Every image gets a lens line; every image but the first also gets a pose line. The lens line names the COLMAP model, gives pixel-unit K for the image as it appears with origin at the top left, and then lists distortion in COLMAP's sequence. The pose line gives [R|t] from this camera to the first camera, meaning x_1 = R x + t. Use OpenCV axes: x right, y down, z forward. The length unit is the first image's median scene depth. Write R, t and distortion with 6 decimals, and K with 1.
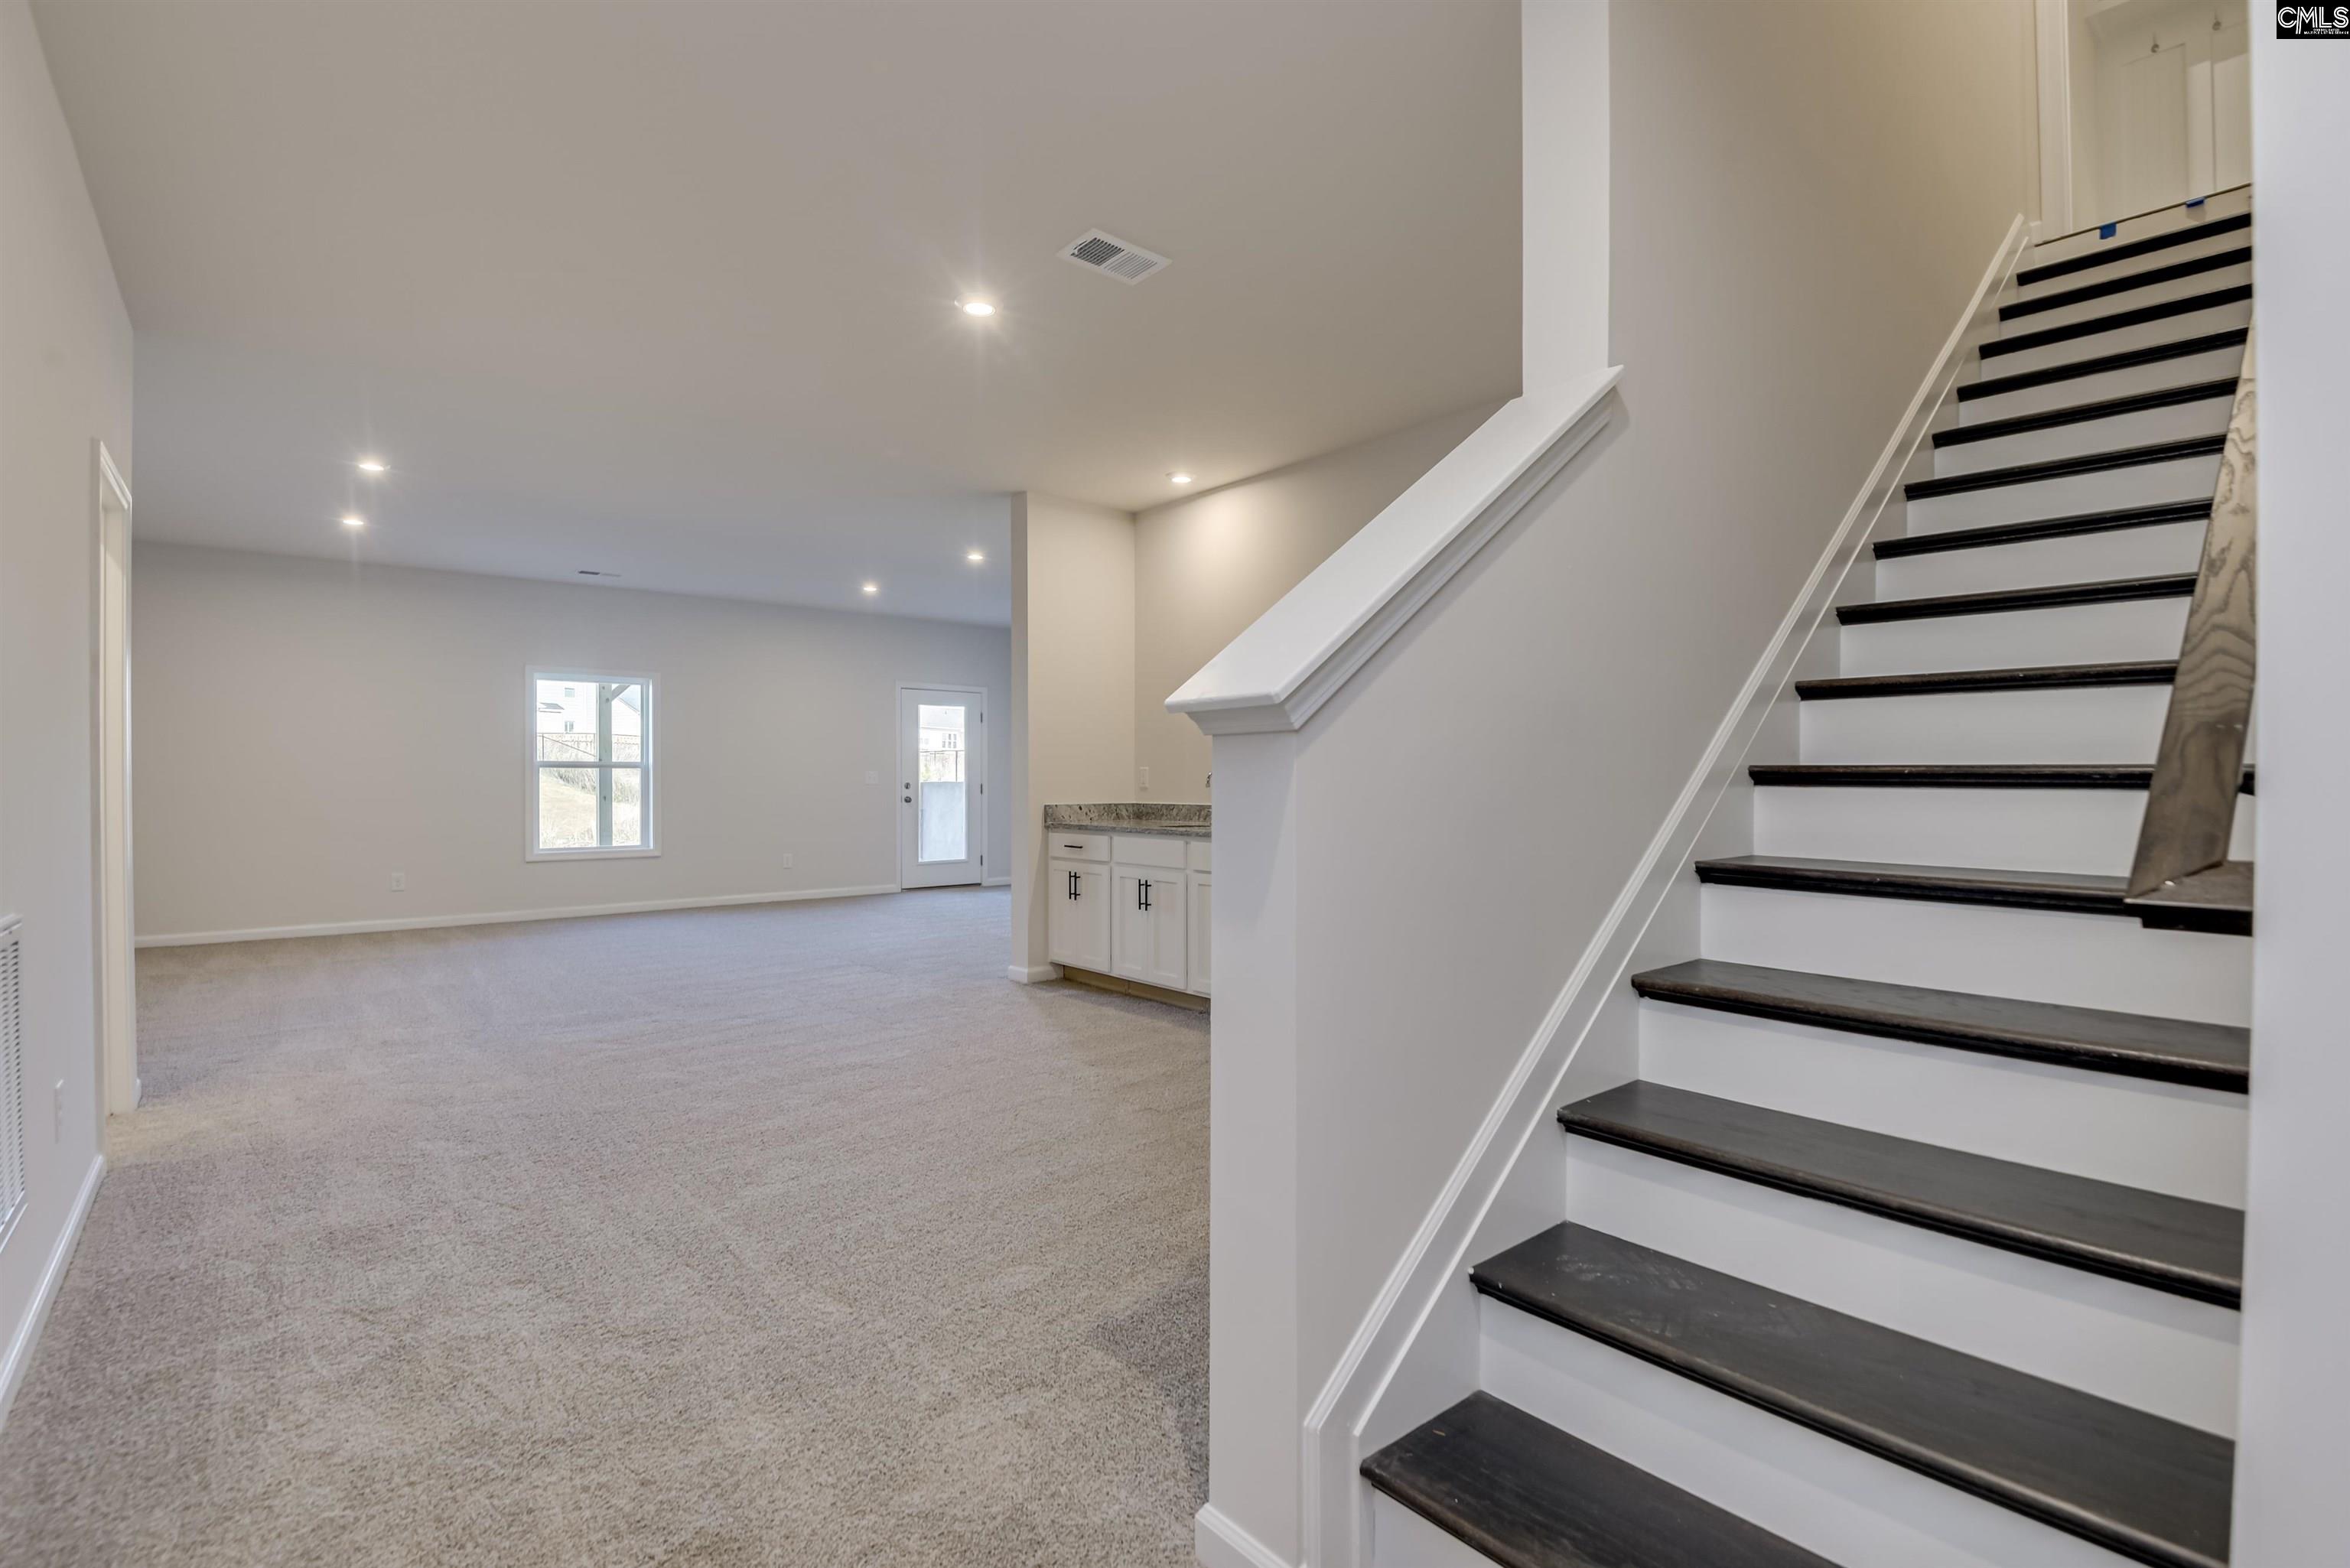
lens RADIAL K [[1090.6, 0, 1175.0], [0, 1090.6, 784.0], [0, 0, 1]] dist [0.001719, -0.006346]
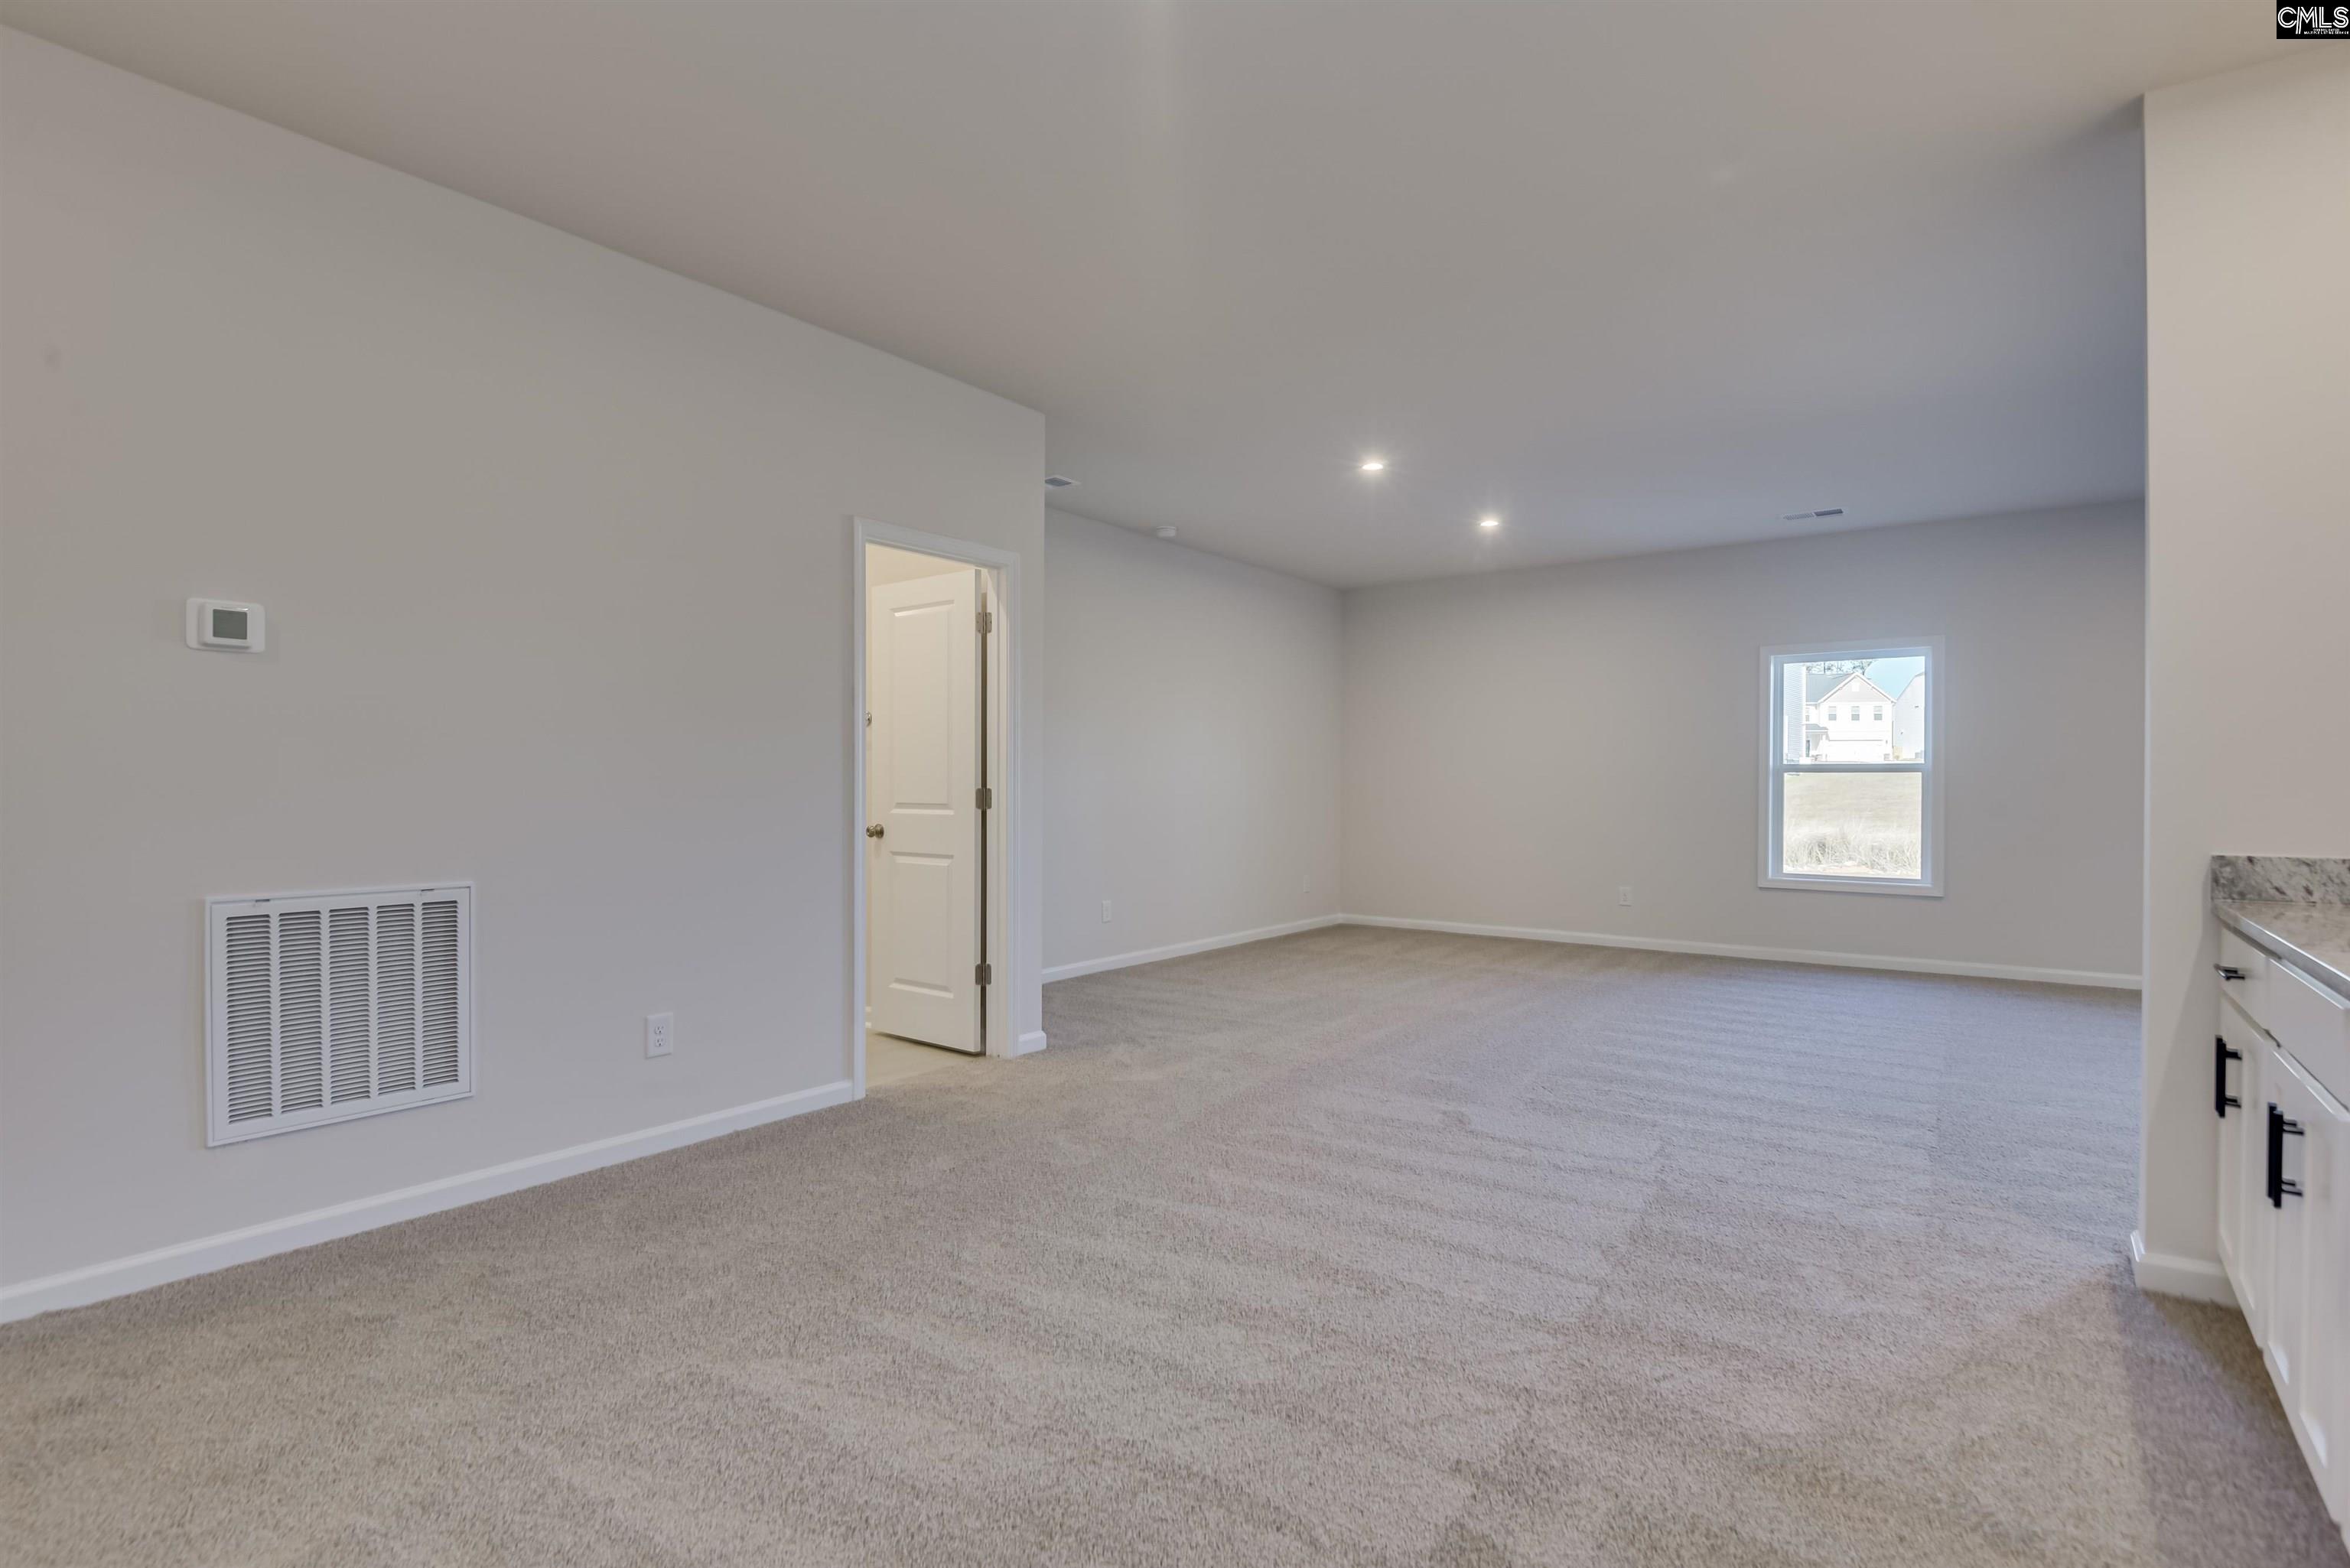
lens RADIAL K [[1147.0, 0, 1175.0], [0, 1147.0, 784.0], [0, 0, 1]] dist [0.018349, -0.000179]
pose [[0.231611, 0.001076, -0.972808, 0.204401], [-0.006031, 0.999982, -0.000330, -0.005133], [0.972790, 0.005944, 0.231613, 0.527605]]
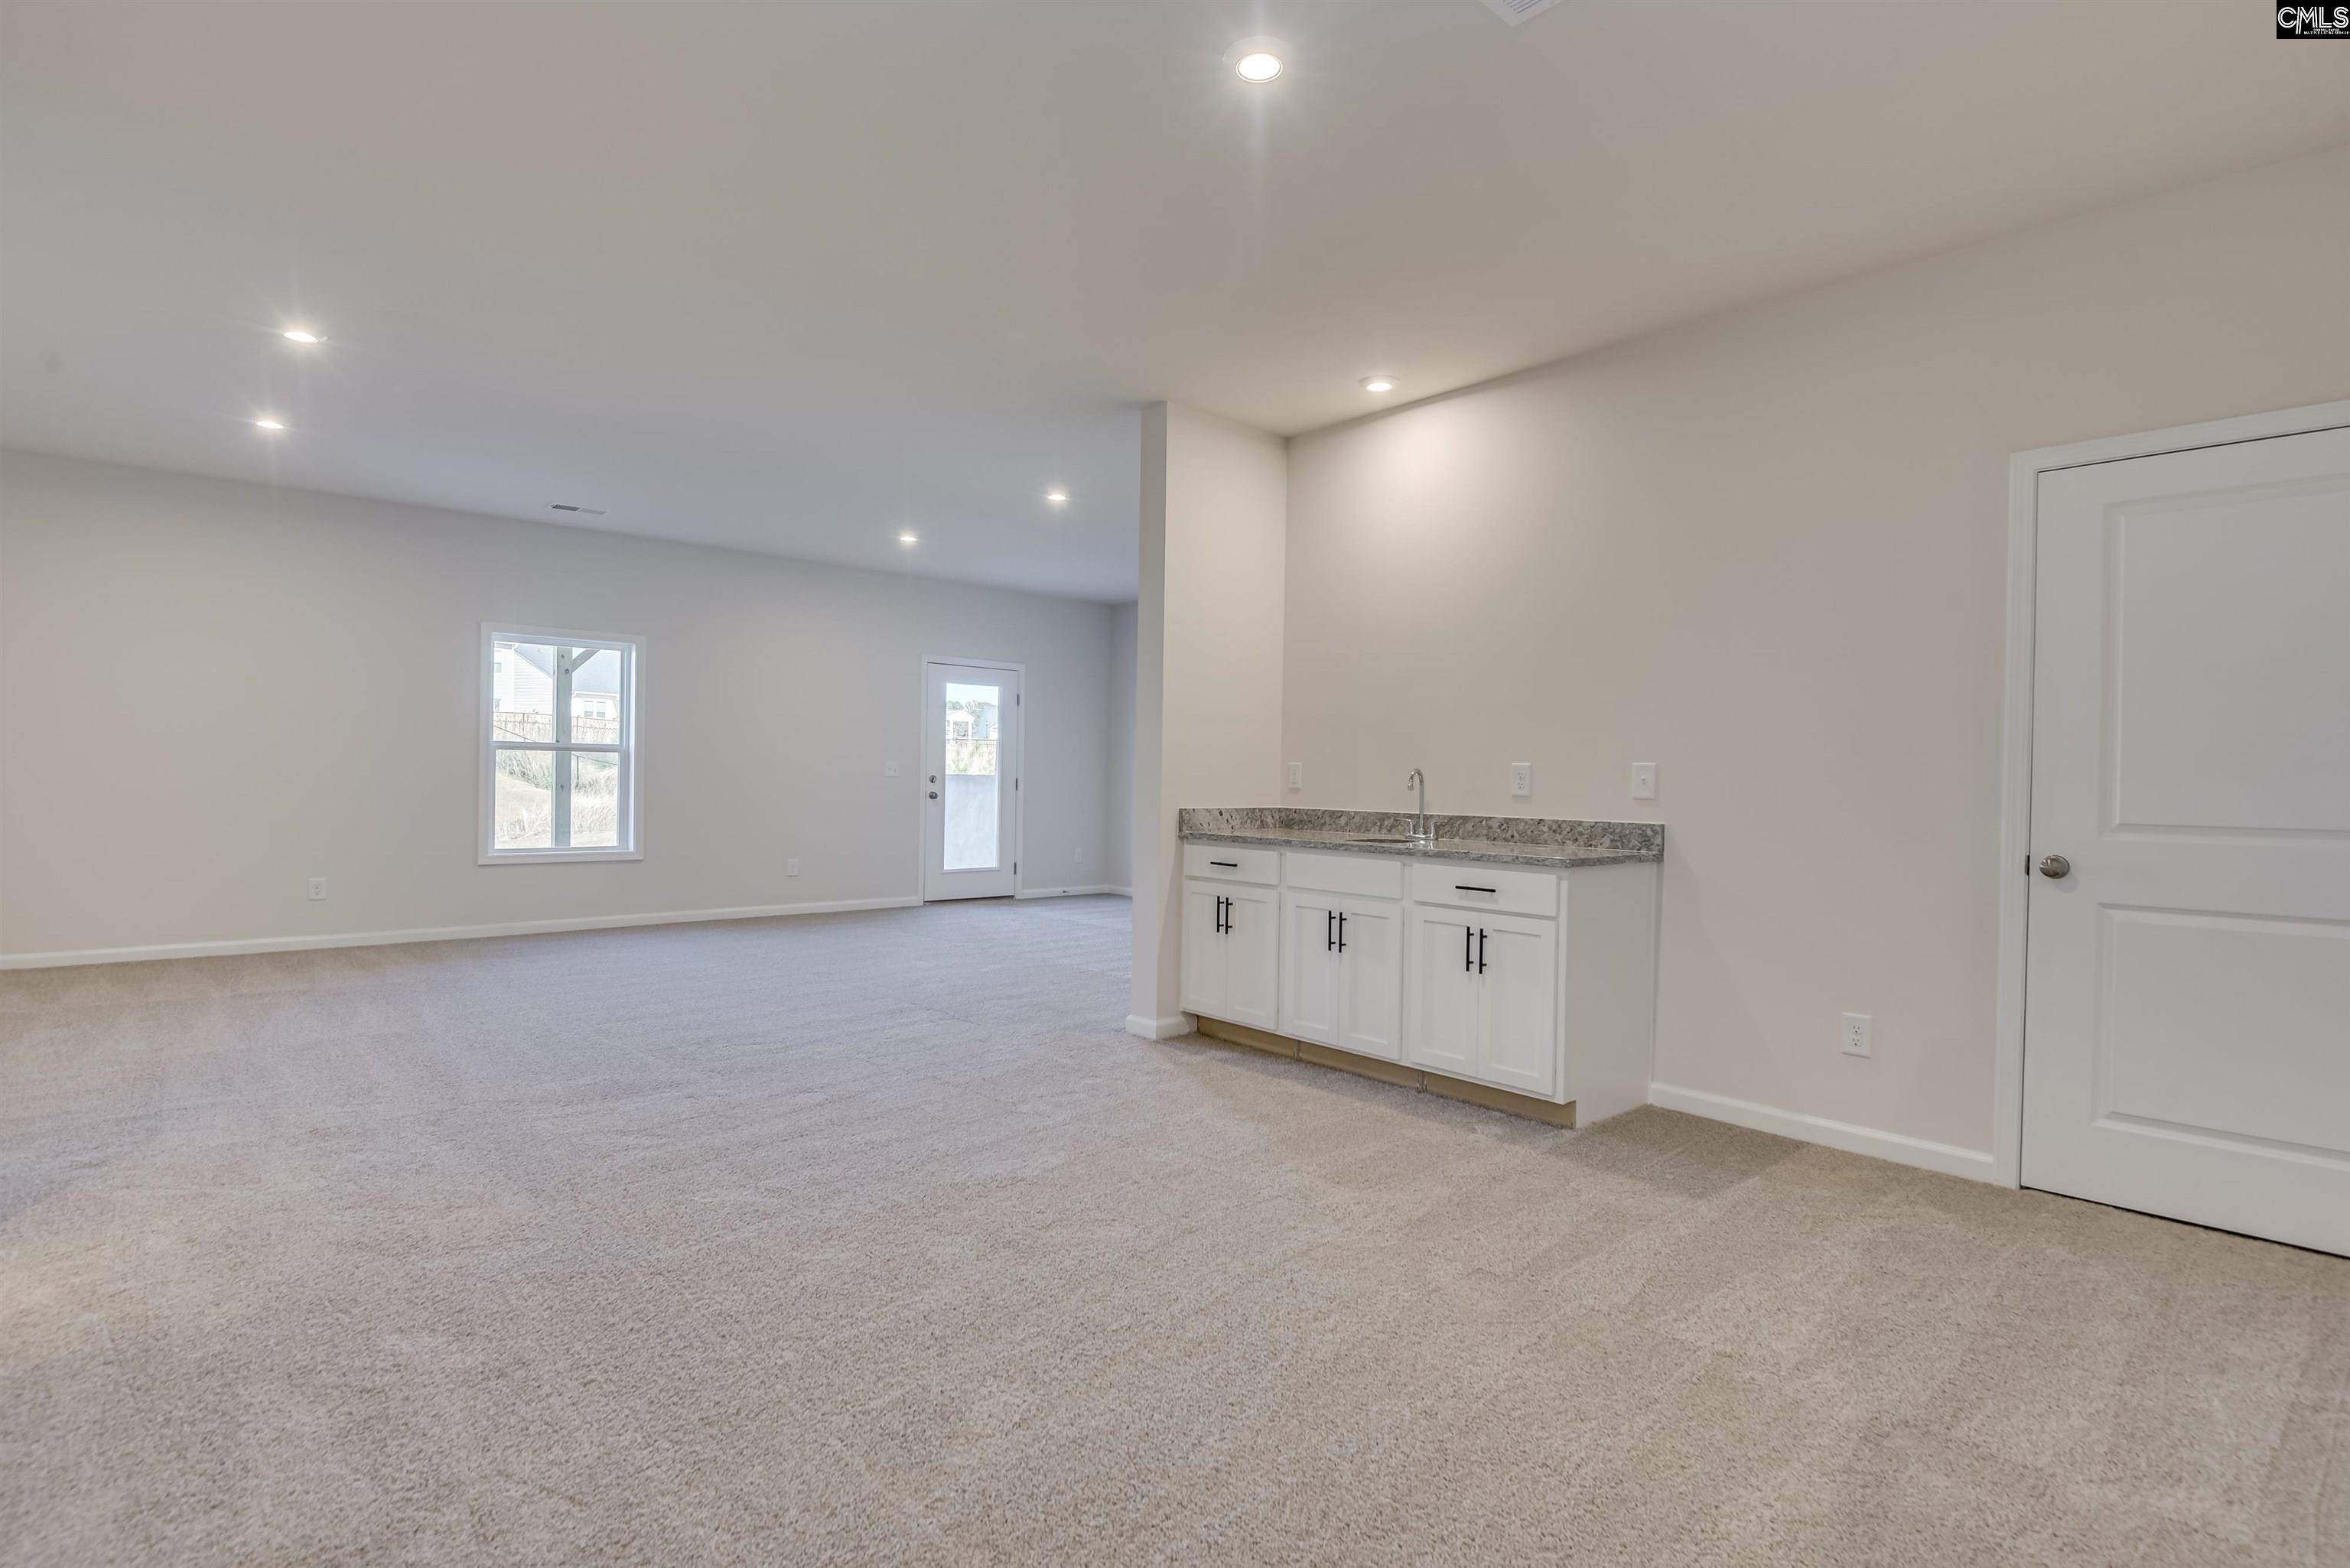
lens RADIAL K [[1171.0, 0, 1175.0], [0, 1171.0, 784.0], [0, 0, 1]] dist [0.004805, -0.000411]
pose [[0.999607, 0.016750, 0.022463, -0.141118], [-0.016827, 0.999853, 0.003262, -0.001078], [-0.022405, -0.003639, 0.999742, 0.169128]]
